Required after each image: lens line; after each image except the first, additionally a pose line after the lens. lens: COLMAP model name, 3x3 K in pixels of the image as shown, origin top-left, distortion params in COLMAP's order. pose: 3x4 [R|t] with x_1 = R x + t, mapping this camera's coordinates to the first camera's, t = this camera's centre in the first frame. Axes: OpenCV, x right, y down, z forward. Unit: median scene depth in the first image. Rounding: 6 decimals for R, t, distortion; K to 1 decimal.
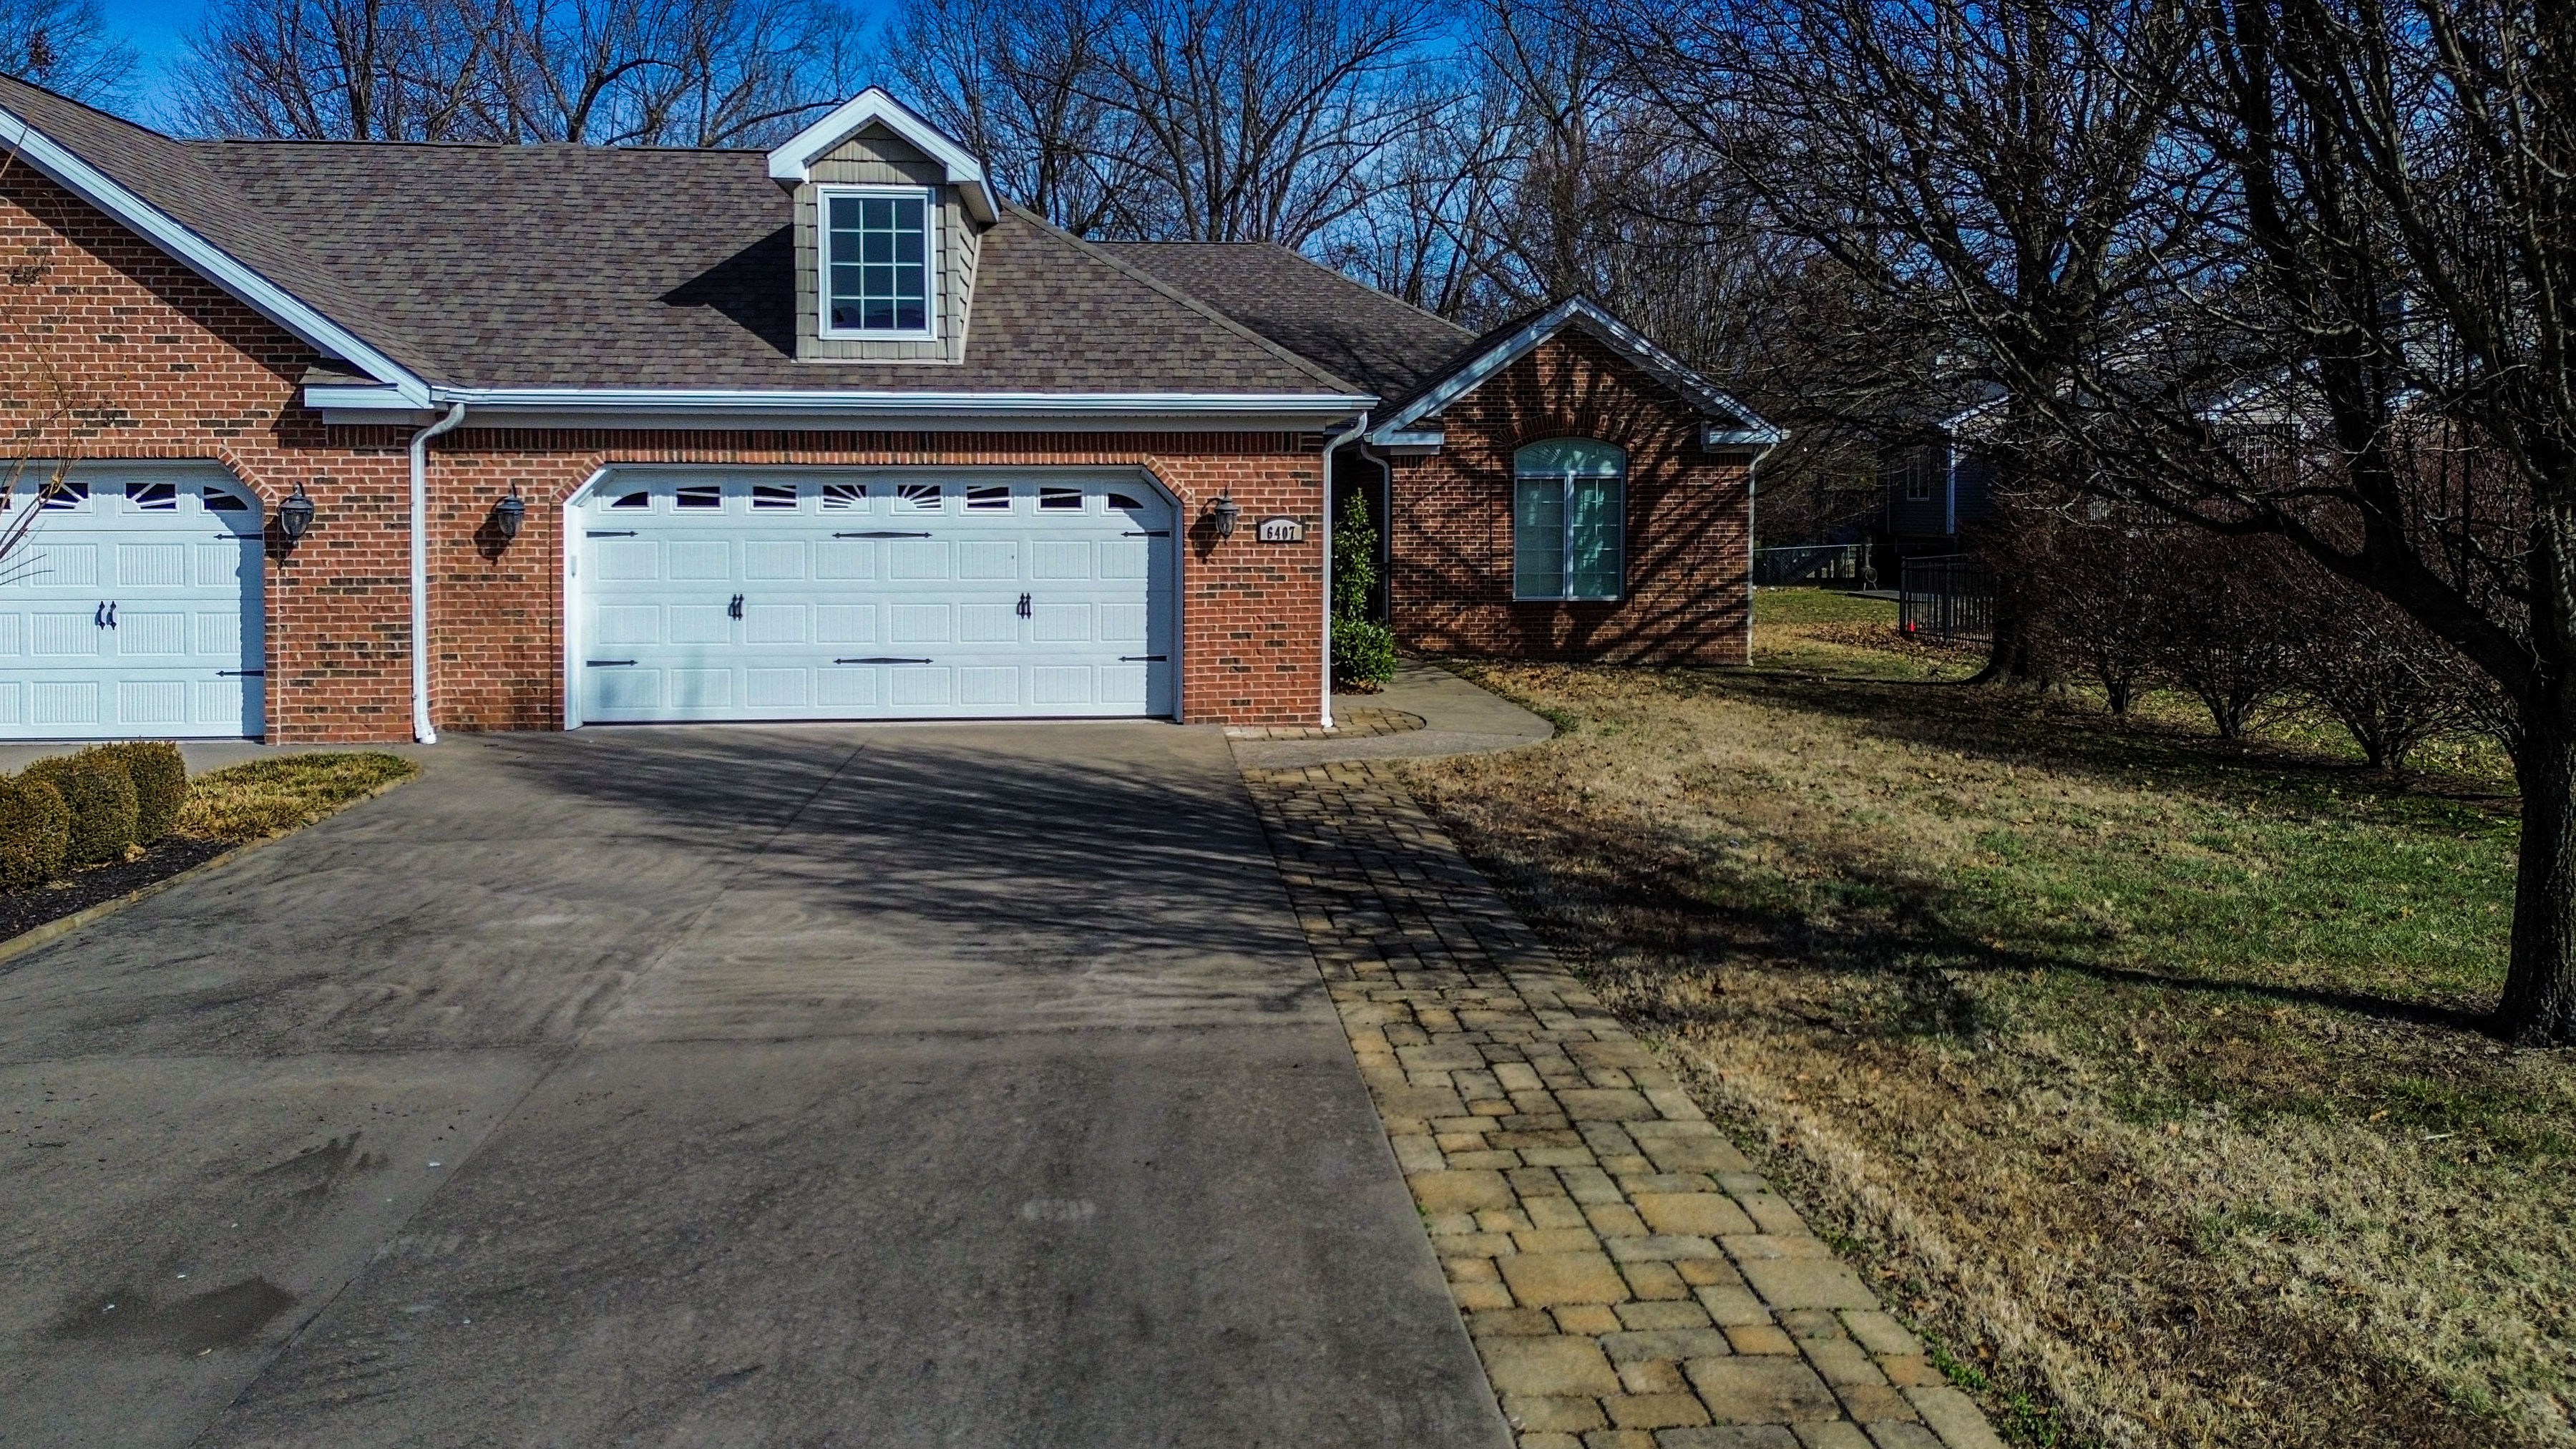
lens RADIAL K [[1868.4, 0, 1284.2], [0, 1868.4, 707.8], [0, 0, 1]] dist [0.018253, -0.026421]
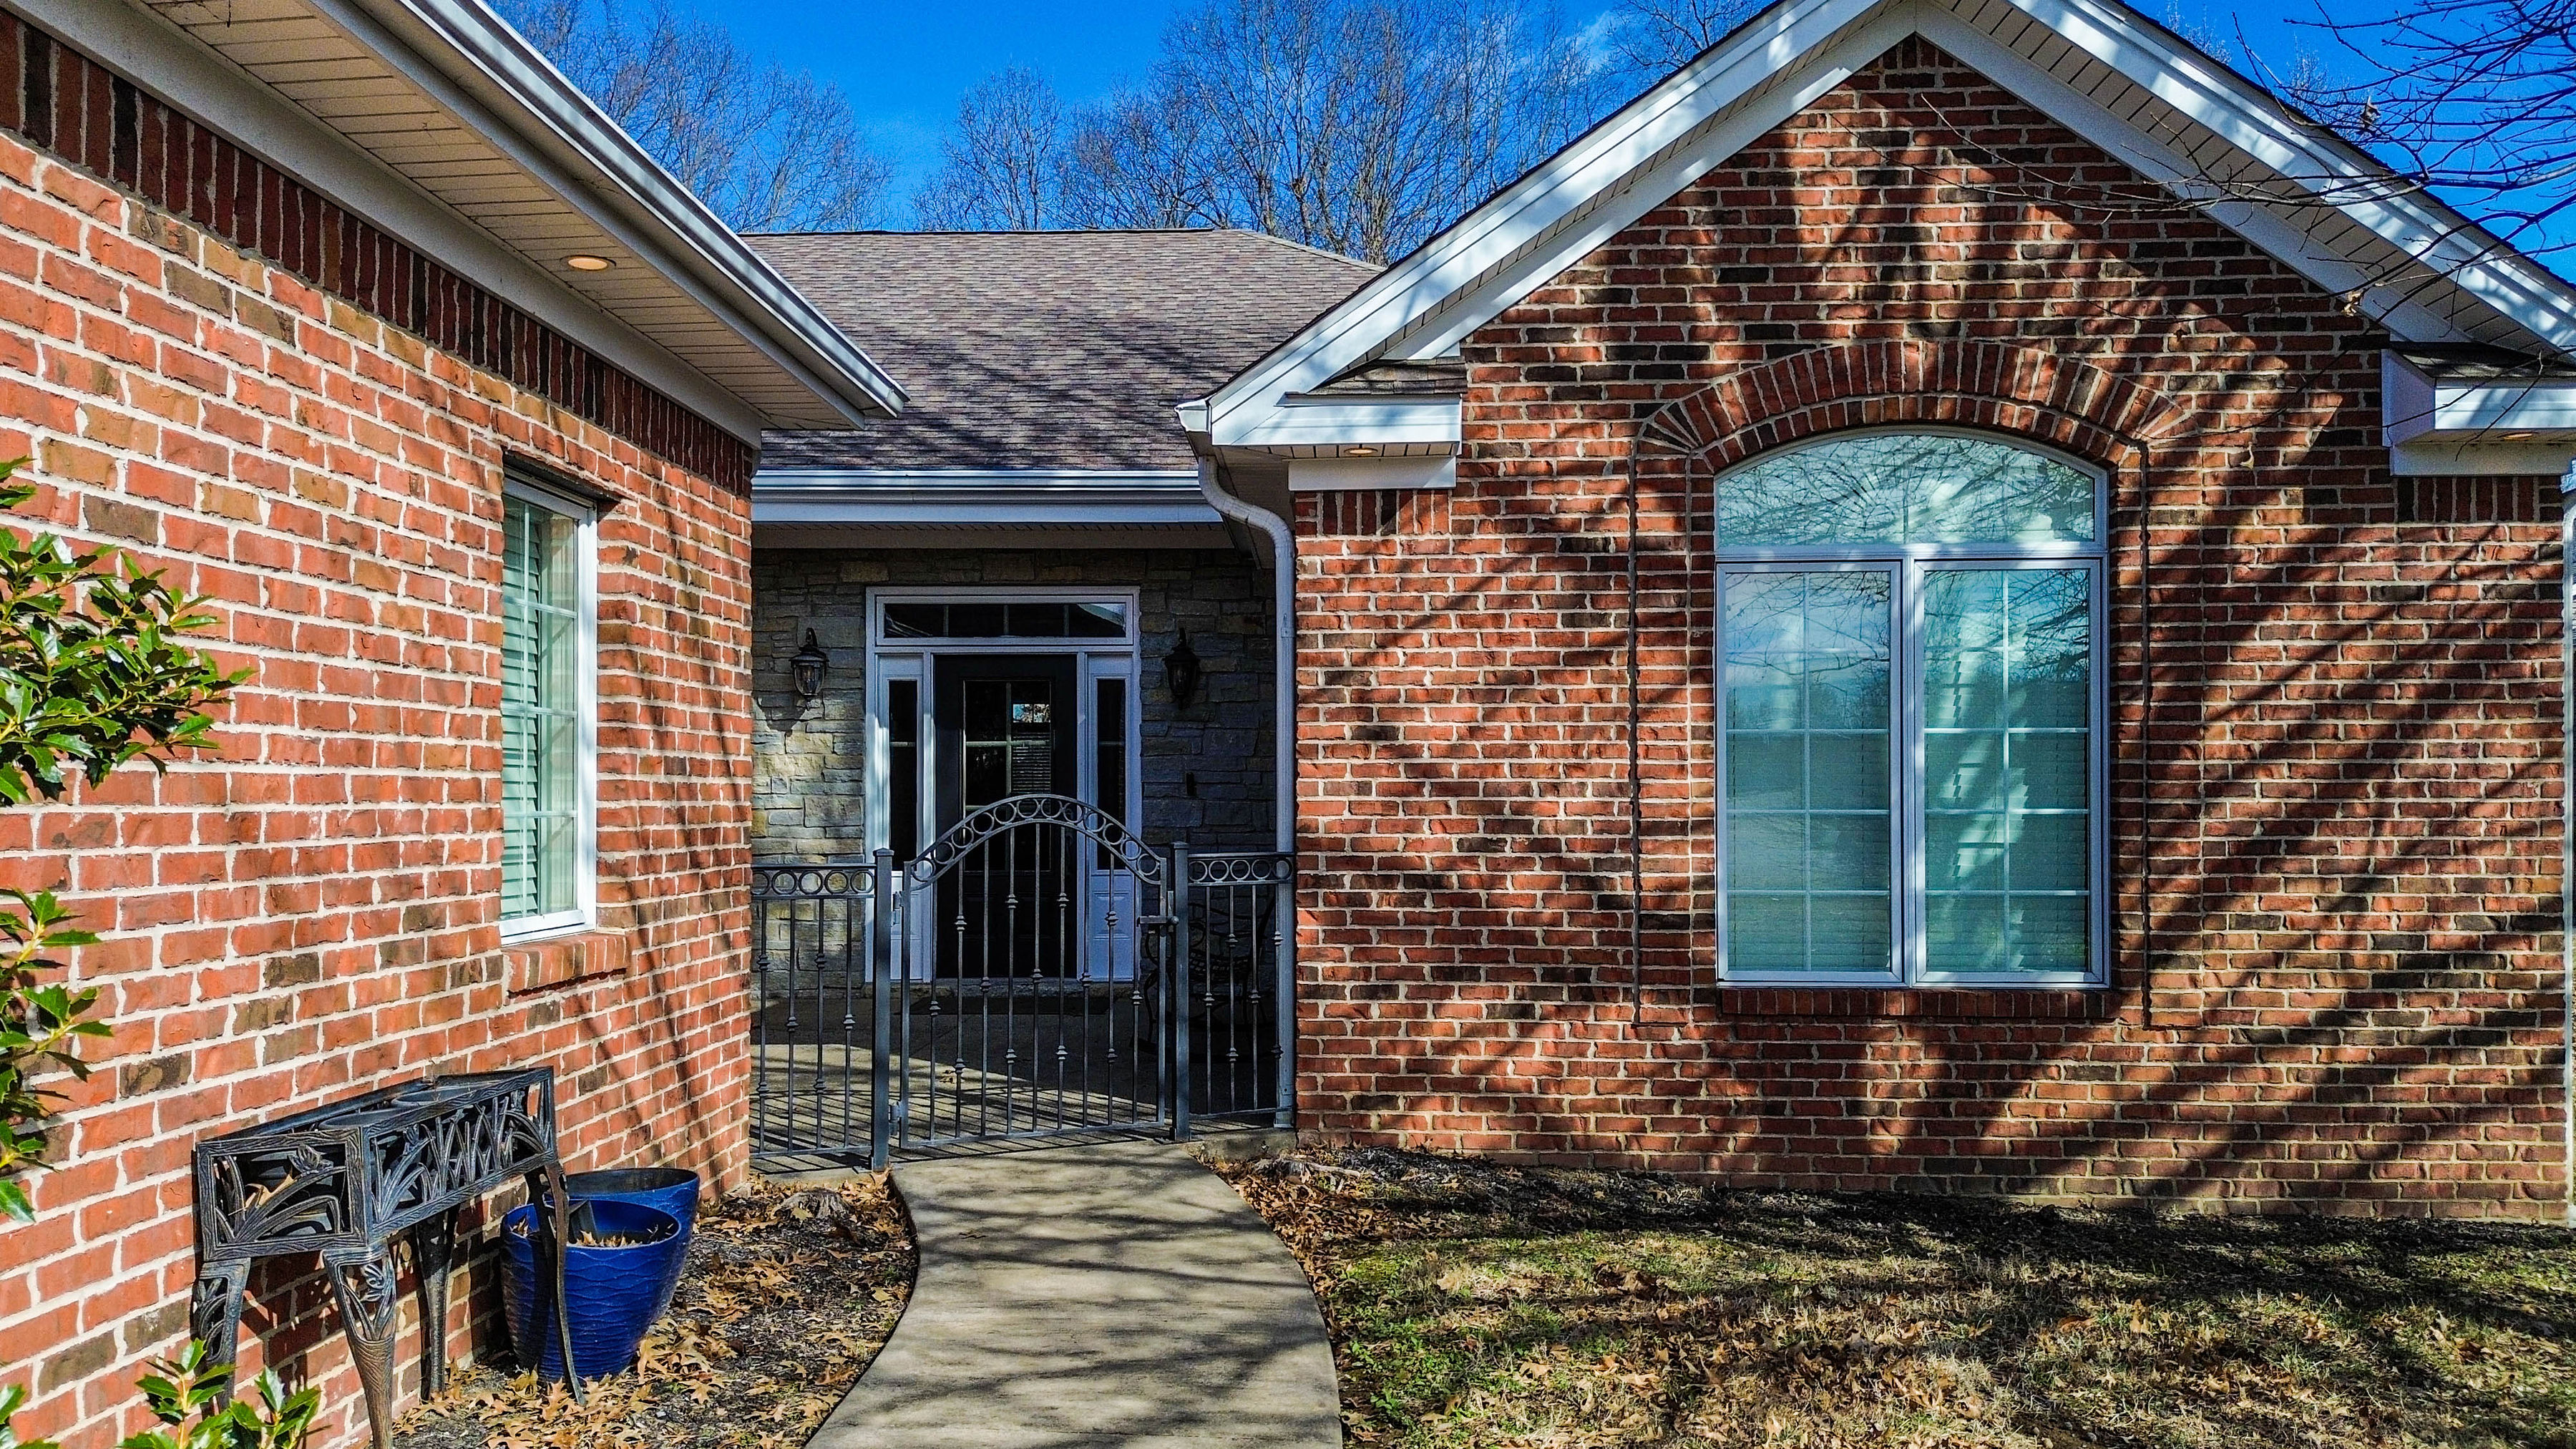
lens RADIAL K [[1868.4, 0, 1261.3], [0, 1868.4, 771.2], [0, 0, 1]] dist [0.018253, -0.026421]
pose [[0.993005, 0.001745, -0.118057, 0.087060], [-0.016105, 0.992547, -0.120792, -0.055143], [0.116967, 0.121848, 0.985633, 0.711328]]
